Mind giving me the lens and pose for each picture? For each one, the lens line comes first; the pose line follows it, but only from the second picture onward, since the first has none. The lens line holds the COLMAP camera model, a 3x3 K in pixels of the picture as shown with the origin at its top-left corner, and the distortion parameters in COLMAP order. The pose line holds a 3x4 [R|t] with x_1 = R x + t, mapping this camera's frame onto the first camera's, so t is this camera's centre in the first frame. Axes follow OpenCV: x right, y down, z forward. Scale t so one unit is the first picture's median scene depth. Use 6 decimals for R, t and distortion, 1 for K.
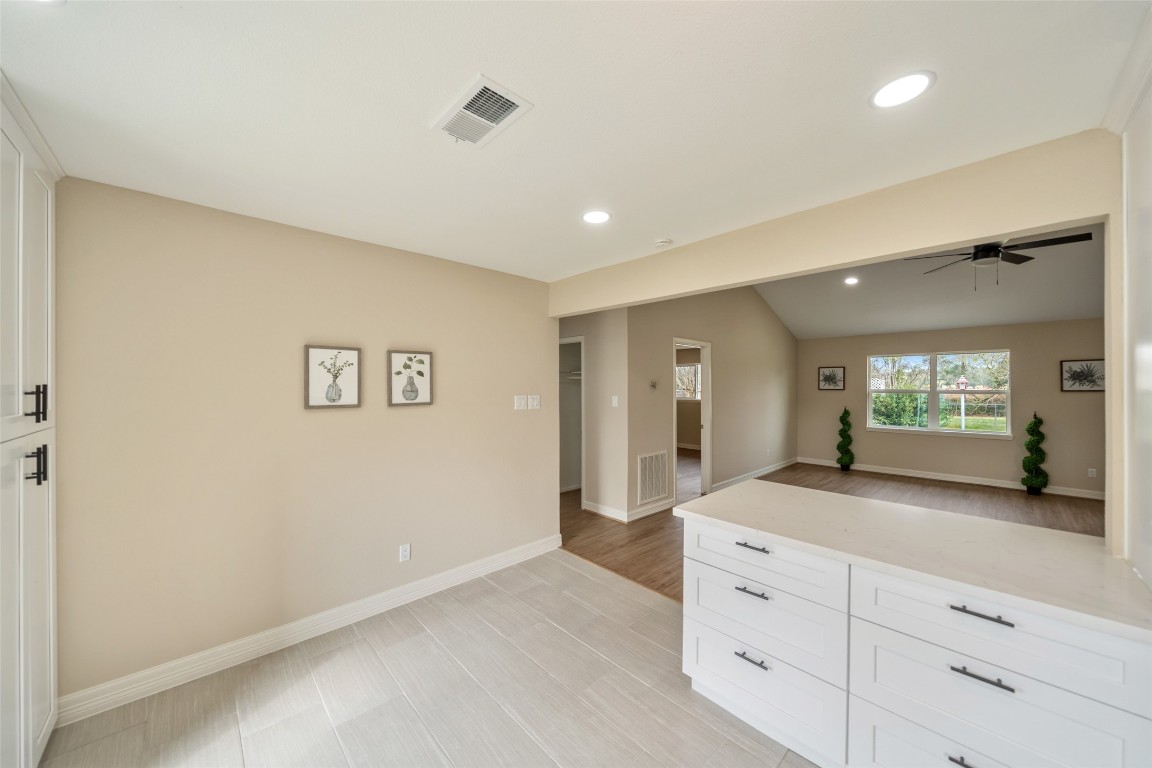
lens RADIAL K [[406.1, 0, 576.0], [0, 406.1, 384.0], [0, 0, 1]] dist [-0.000871, -0.000084]
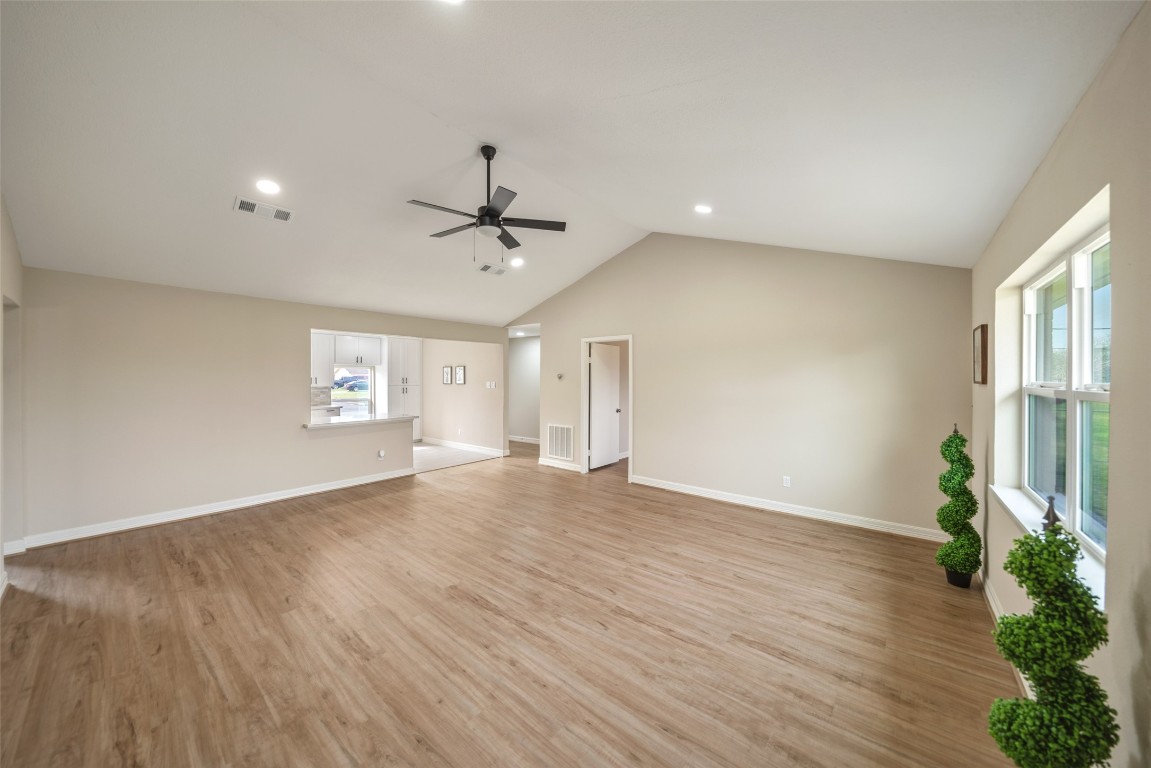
lens RADIAL K [[398.6, 0, 575.3], [0, 398.6, 379.5], [0, 0, 1]] dist [-0.000952, -0.000172]
pose [[0.113120, -0.005322, -0.993567, 1.282063], [0.007124, 0.999964, -0.004545, 0.018065], [0.993556, -0.006564, 0.113153, 0.749695]]
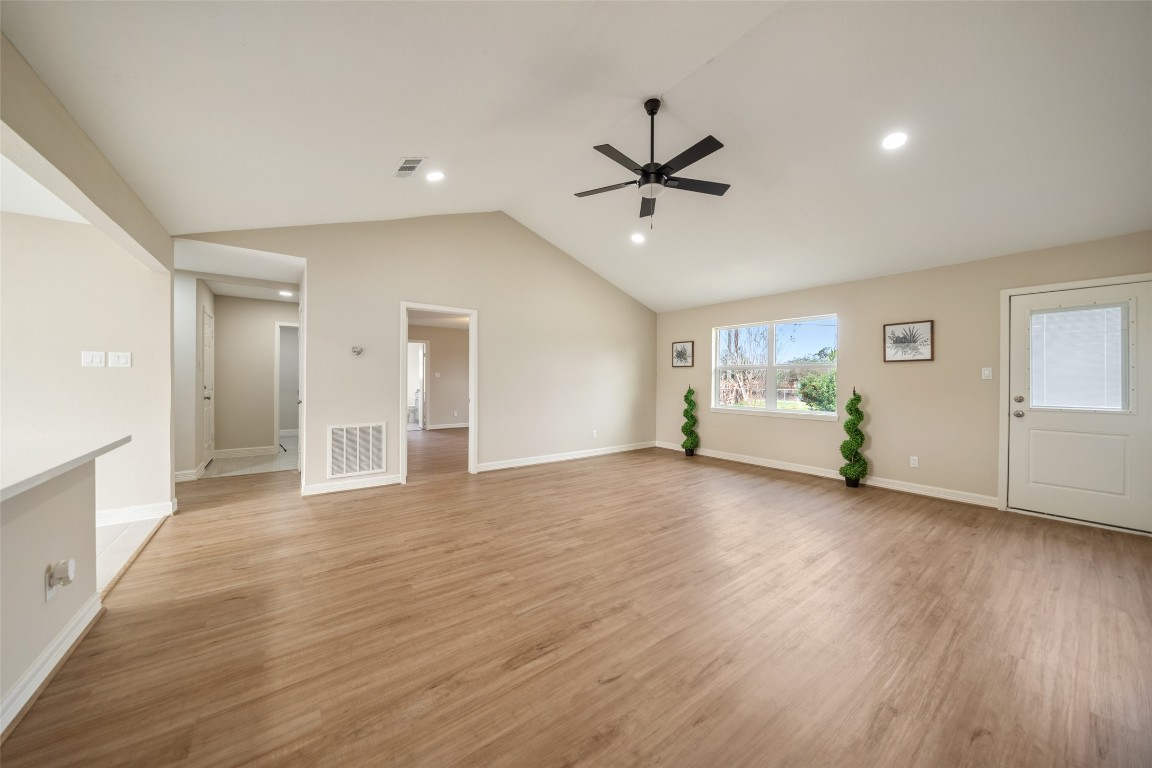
lens RADIAL K [[392.7, 0, 576.7], [0, 392.7, 379.6], [0, 0, 1]] dist [0.000684, 0.000026]
pose [[0.994617, 0.004771, -0.103508, 0.642691], [-0.003994, 0.999962, 0.007717, 0.049537], [0.103541, -0.007262, 0.994599, 0.136028]]
